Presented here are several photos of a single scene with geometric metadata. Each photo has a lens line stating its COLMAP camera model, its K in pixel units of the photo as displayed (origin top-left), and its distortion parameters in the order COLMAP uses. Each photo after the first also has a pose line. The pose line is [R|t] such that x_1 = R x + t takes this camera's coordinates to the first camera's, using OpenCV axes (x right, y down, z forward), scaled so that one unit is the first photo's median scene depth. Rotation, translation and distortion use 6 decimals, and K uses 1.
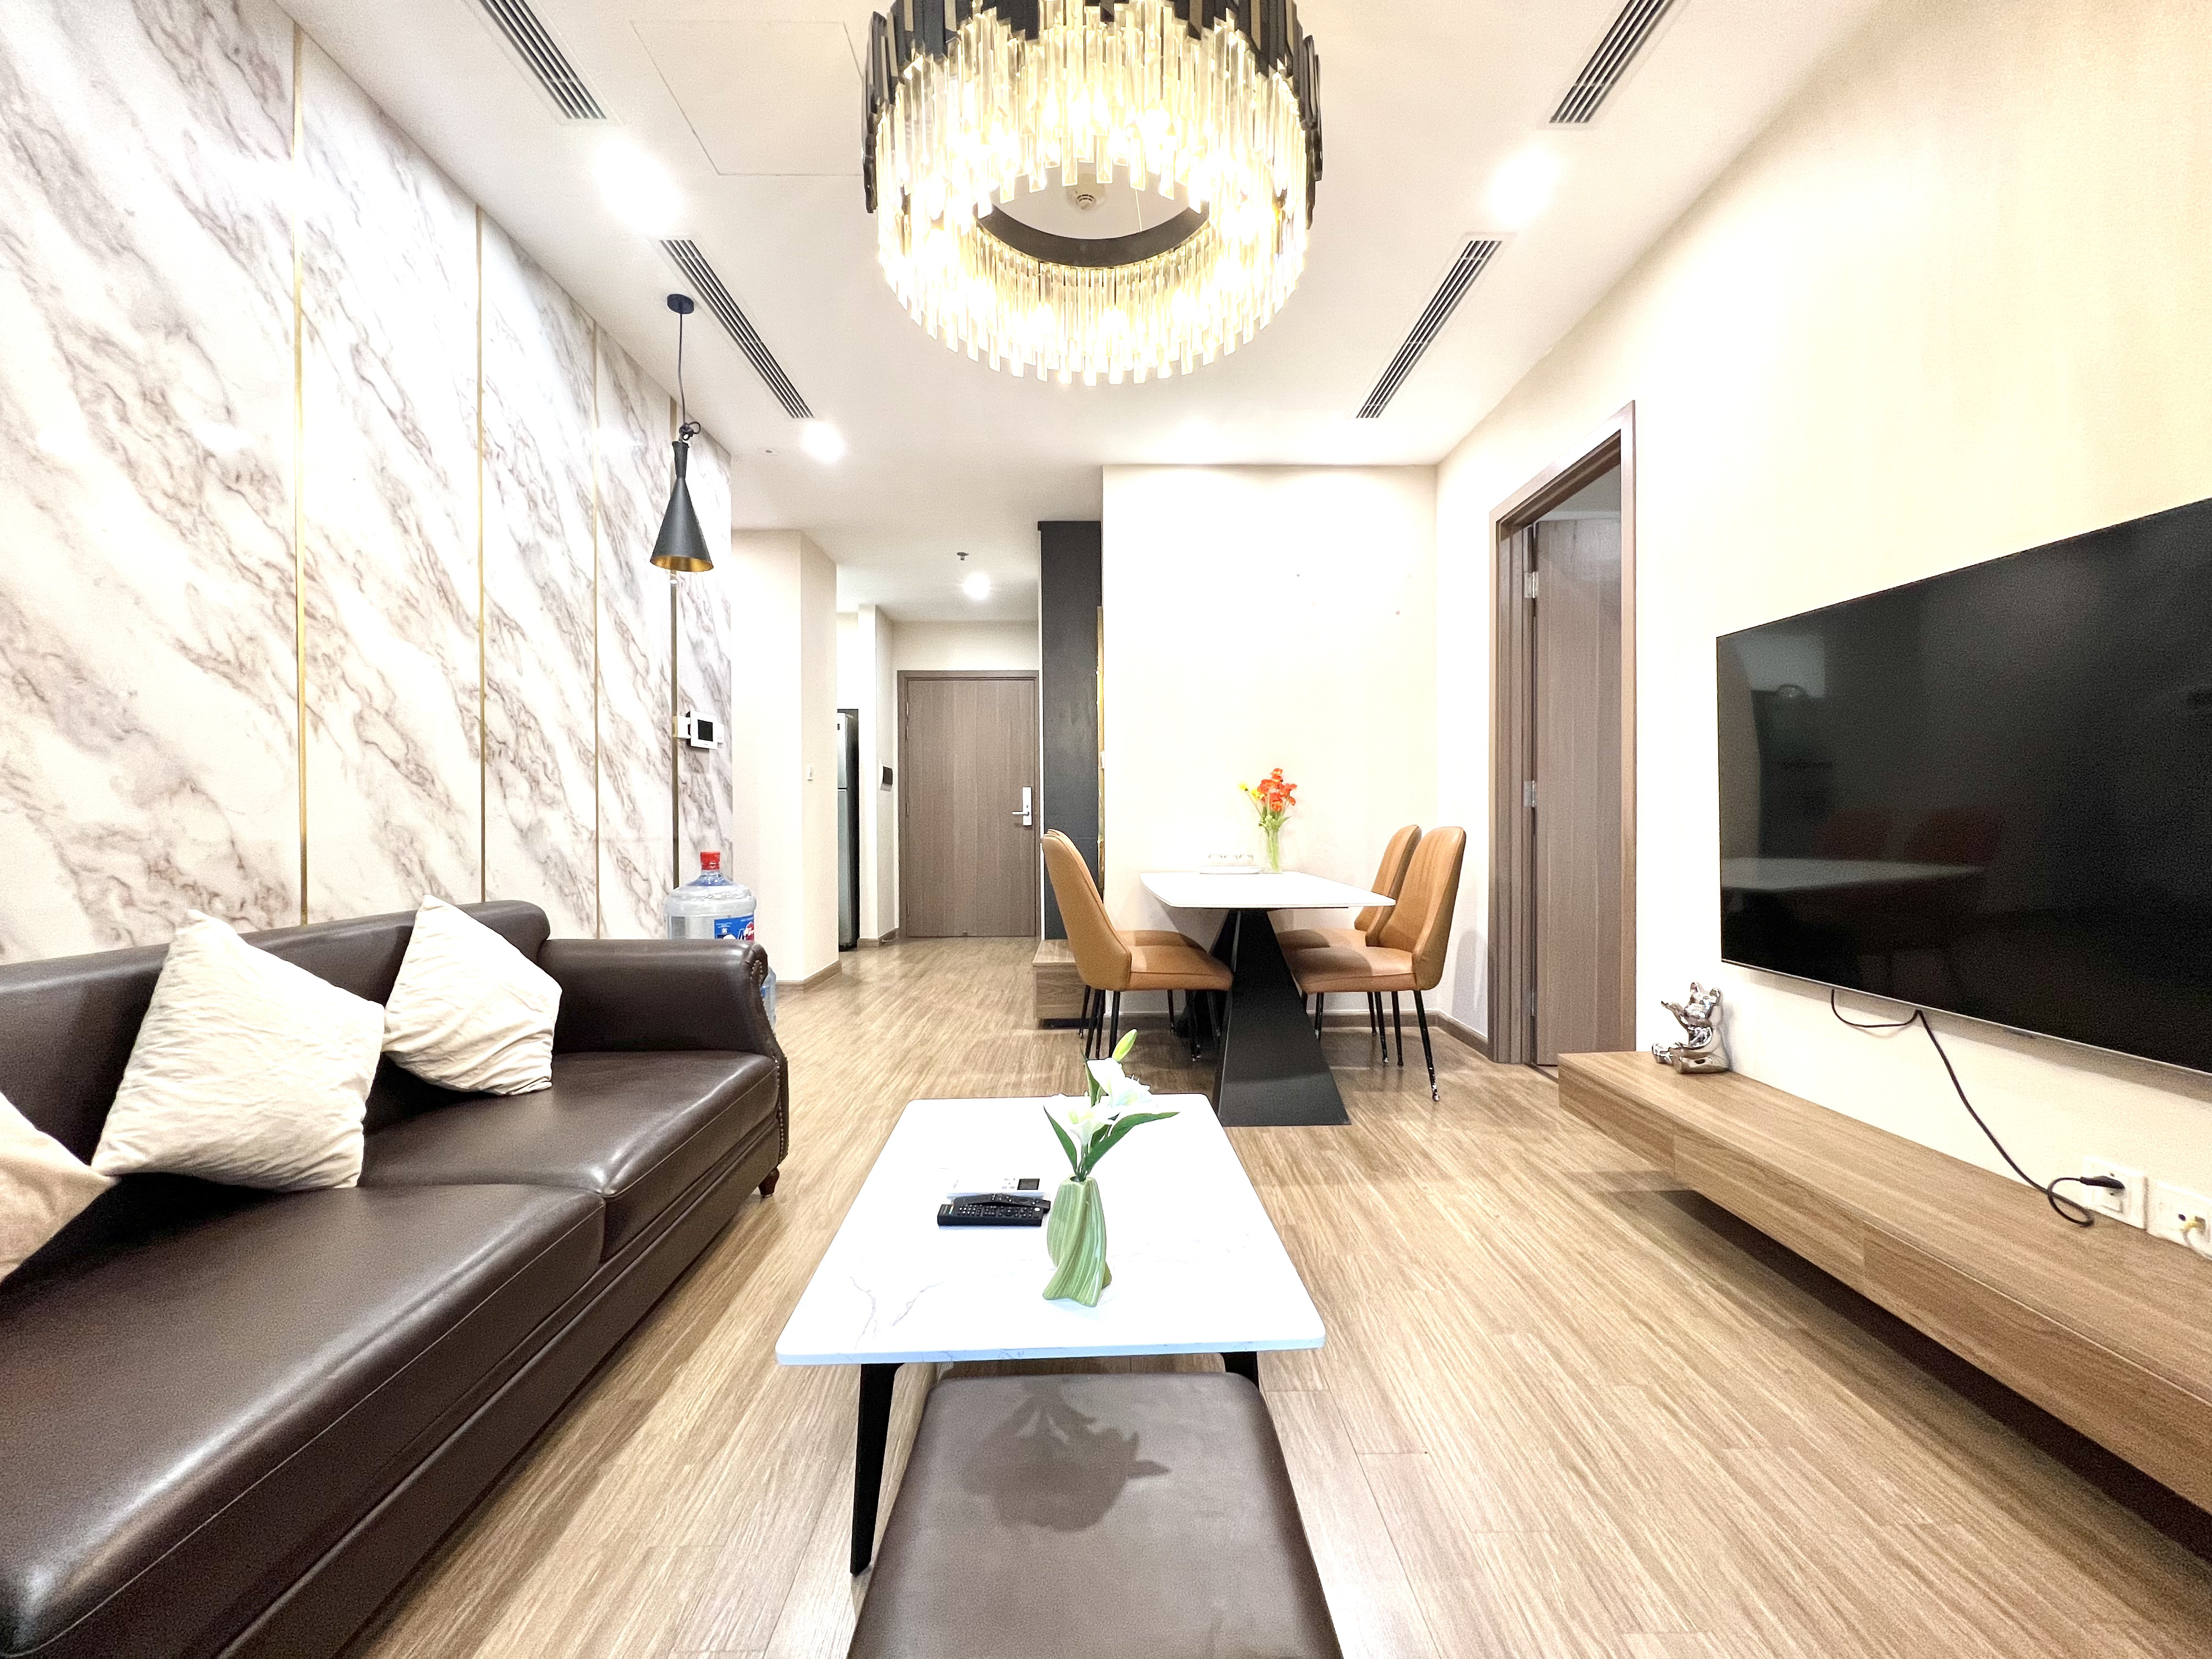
lens RADIAL K [[895.8, 0, 1096.6], [0, 895.8, 826.7], [0, 0, 1]] dist [-0.005155, 0.002544]
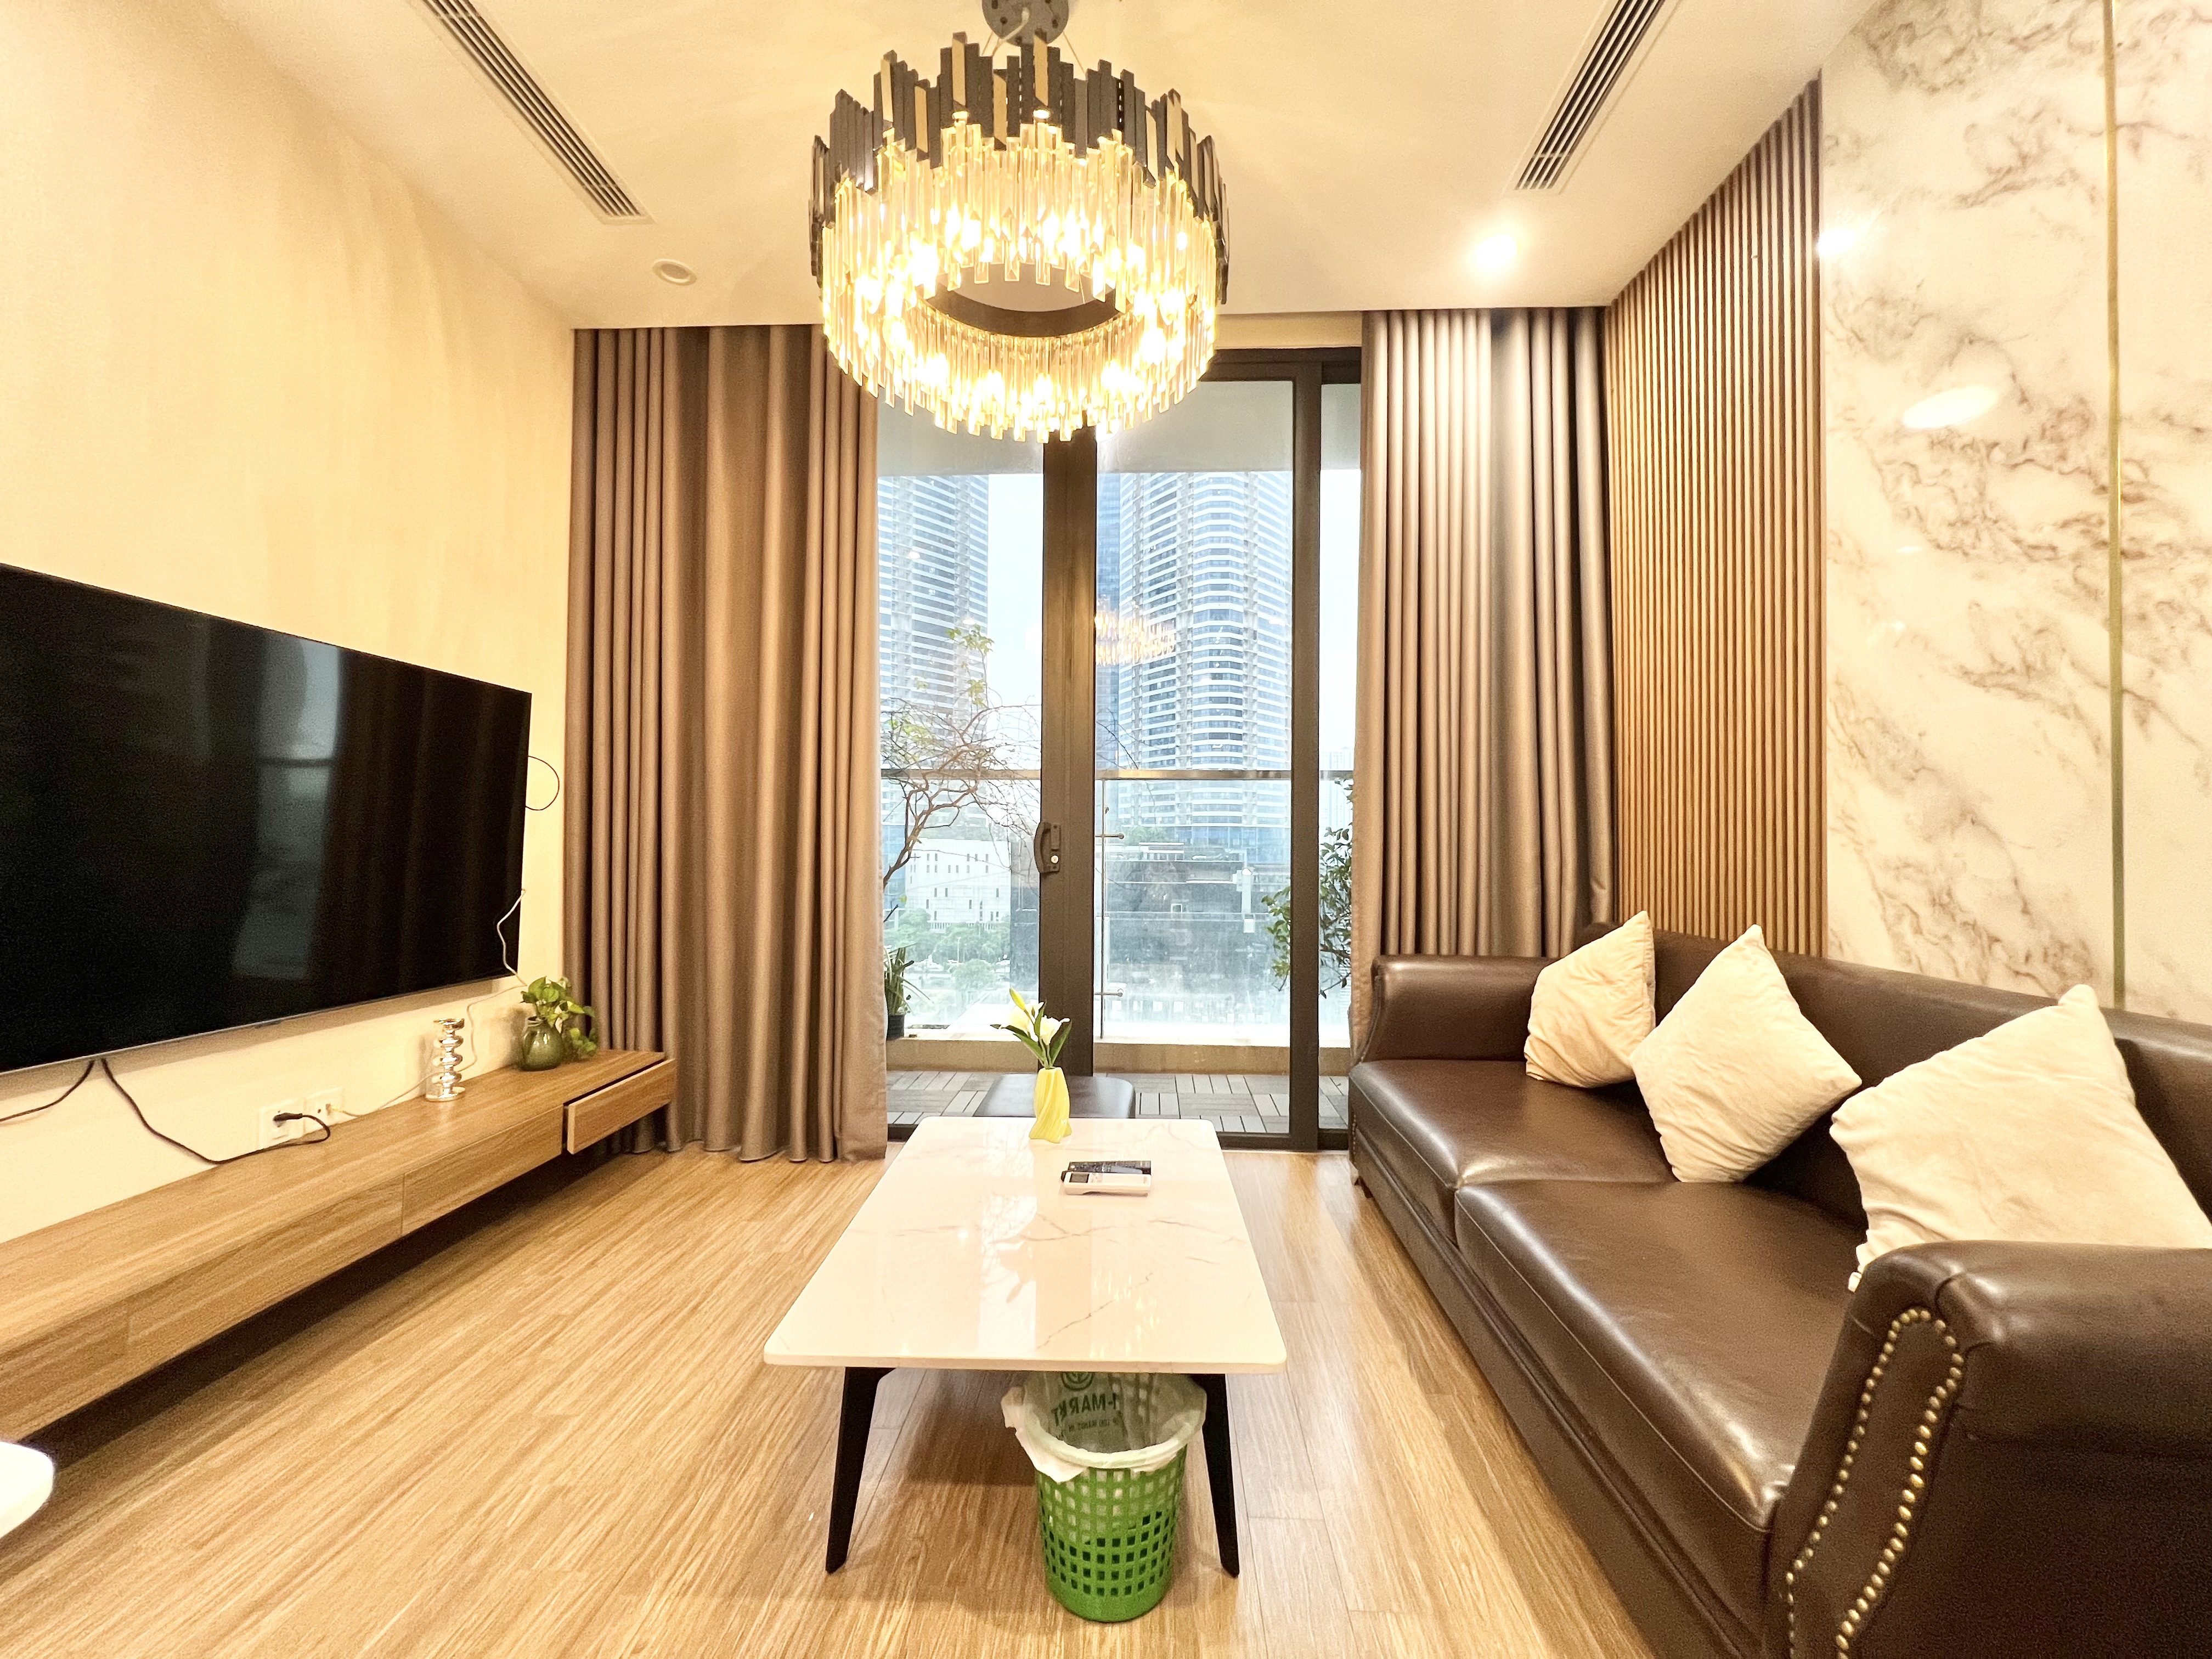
lens RADIAL K [[895.8, 0, 1105.0], [0, 895.8, 822.6], [0, 0, 1]] dist [-0.005155, 0.002544]
pose [[-0.998694, -0.000660, 0.051086, -0.126492], [-0.001261, 0.999930, -0.011738, -0.023584], [-0.051074, -0.011787, -0.998625, 1.632418]]
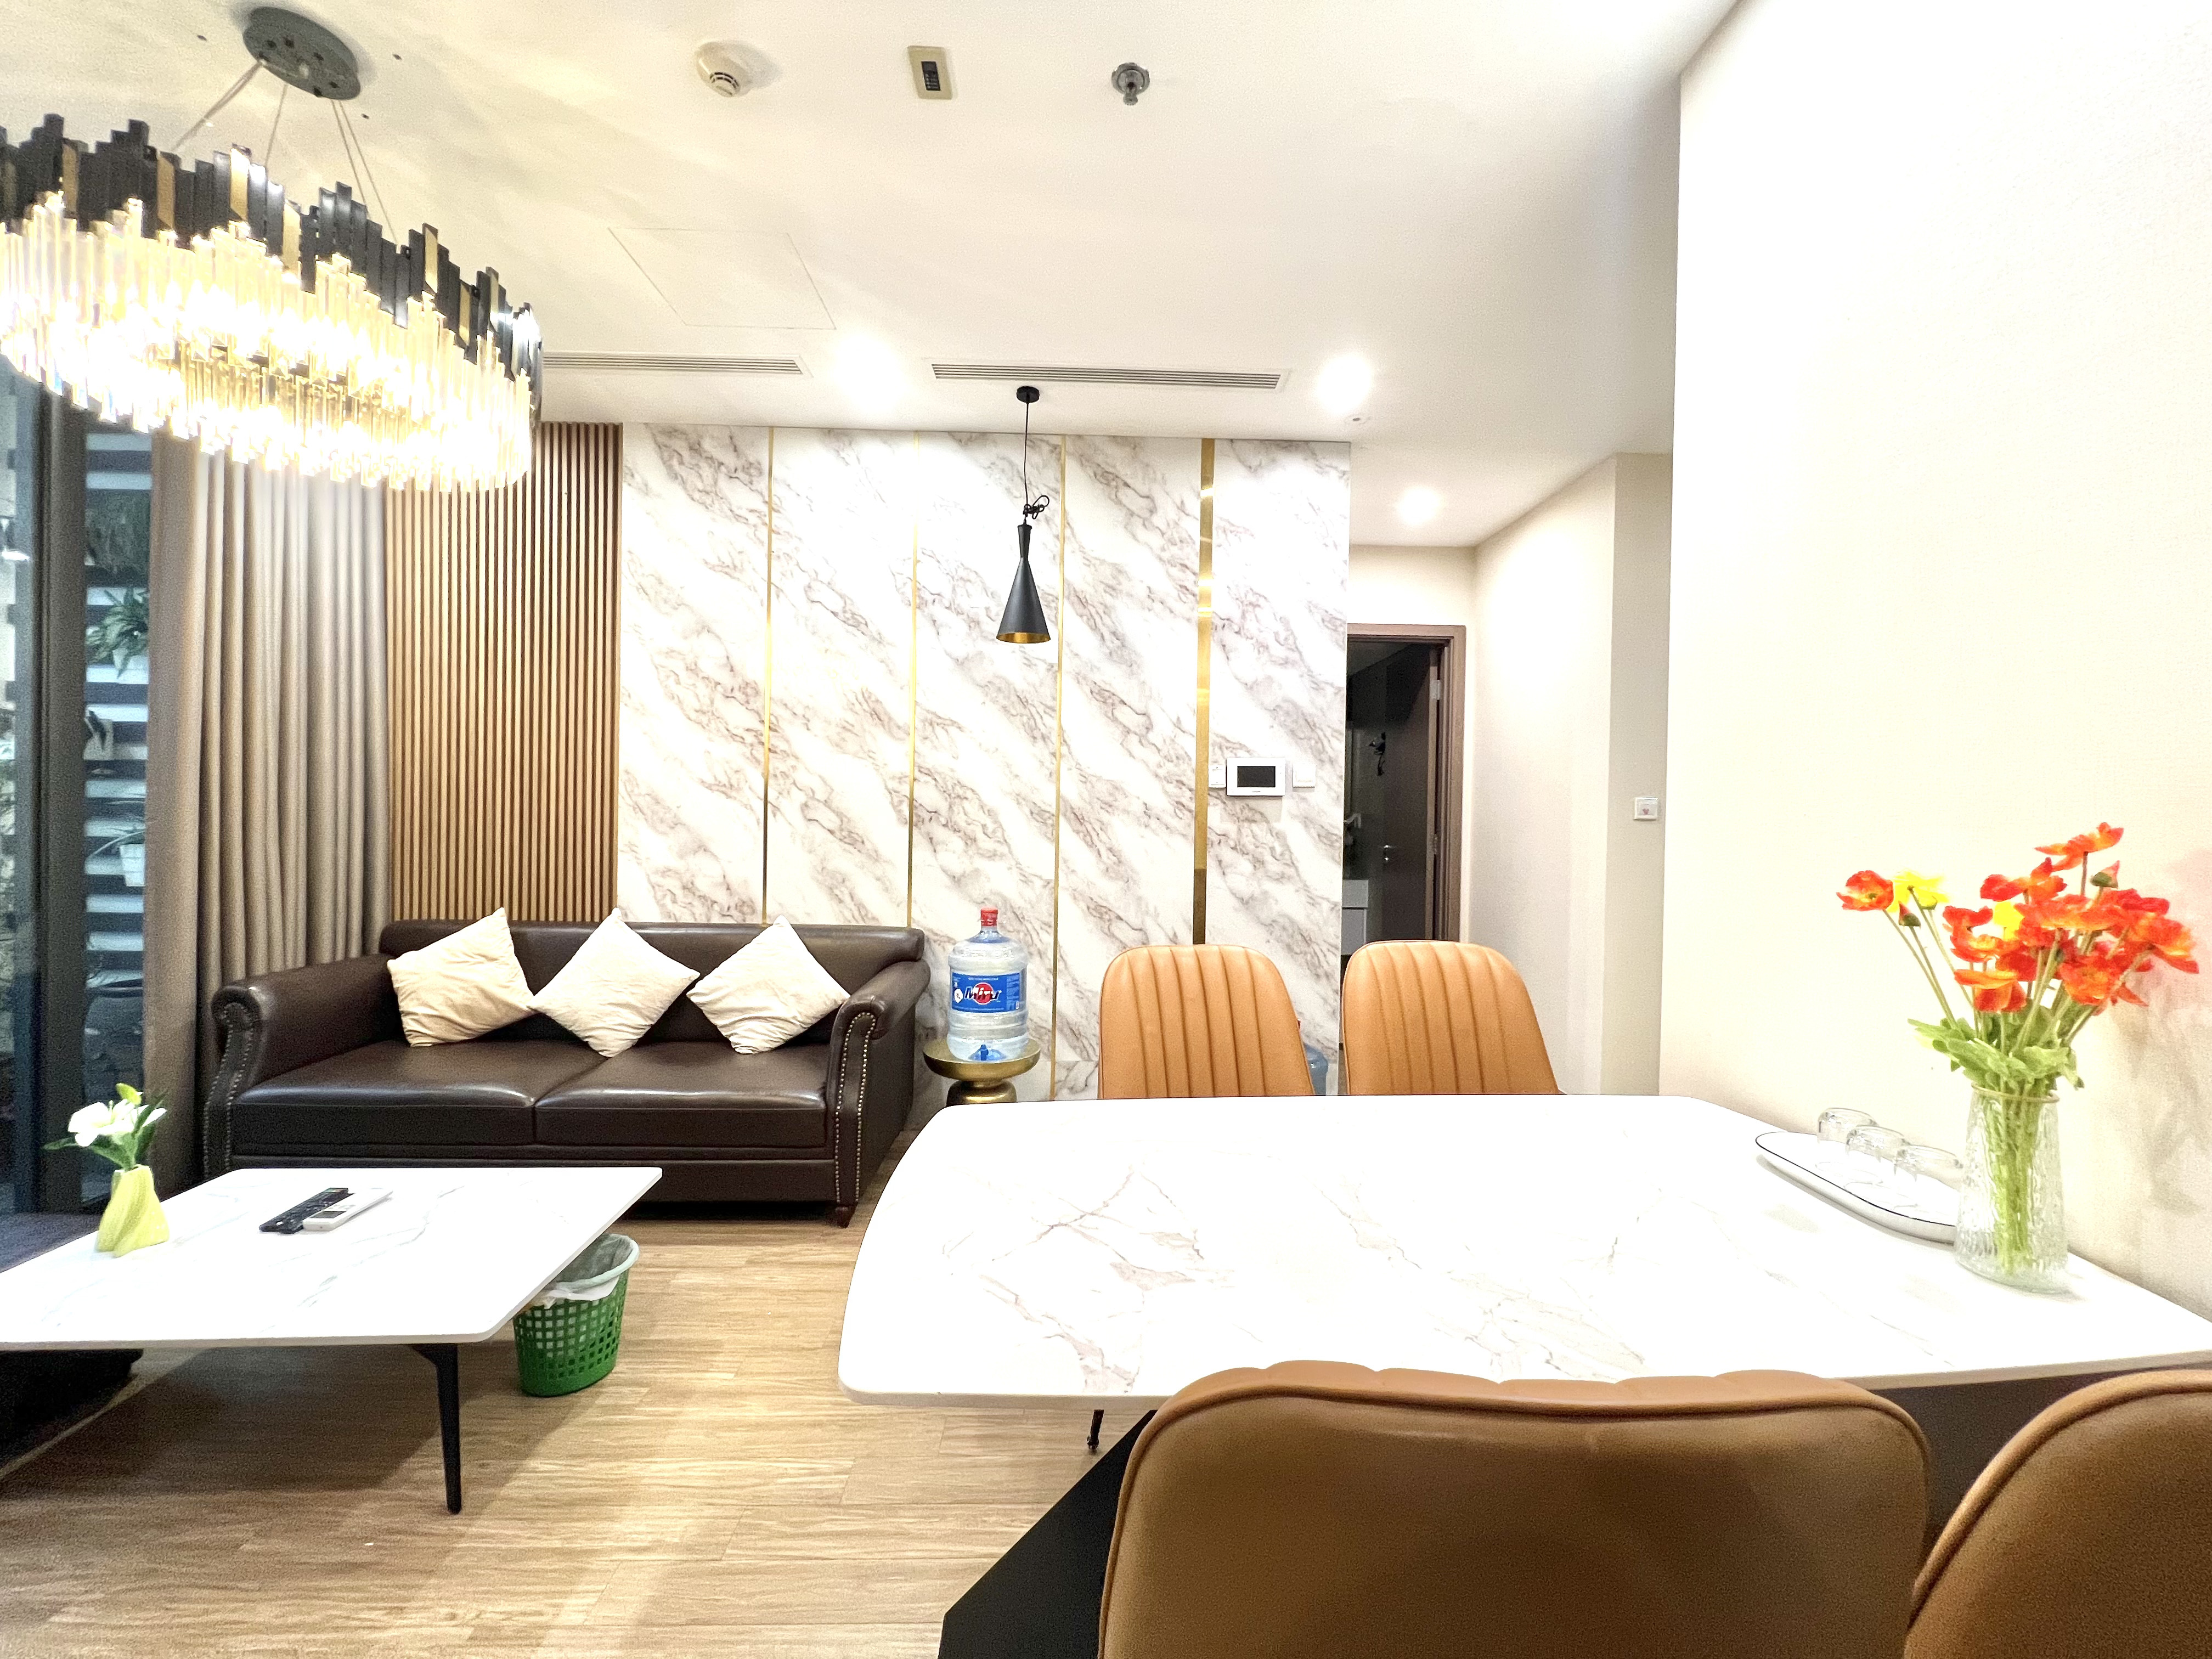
lens RADIAL K [[895.8, 0, 1099.1], [0, 895.8, 822.7], [0, 0, 1]] dist [-0.005155, 0.002544]
pose [[0.014894, 0.027034, -0.999524, 0.883181], [-0.025673, 0.999315, 0.026646, -0.151177], [0.999559, 0.025264, 0.015578, 1.549658]]
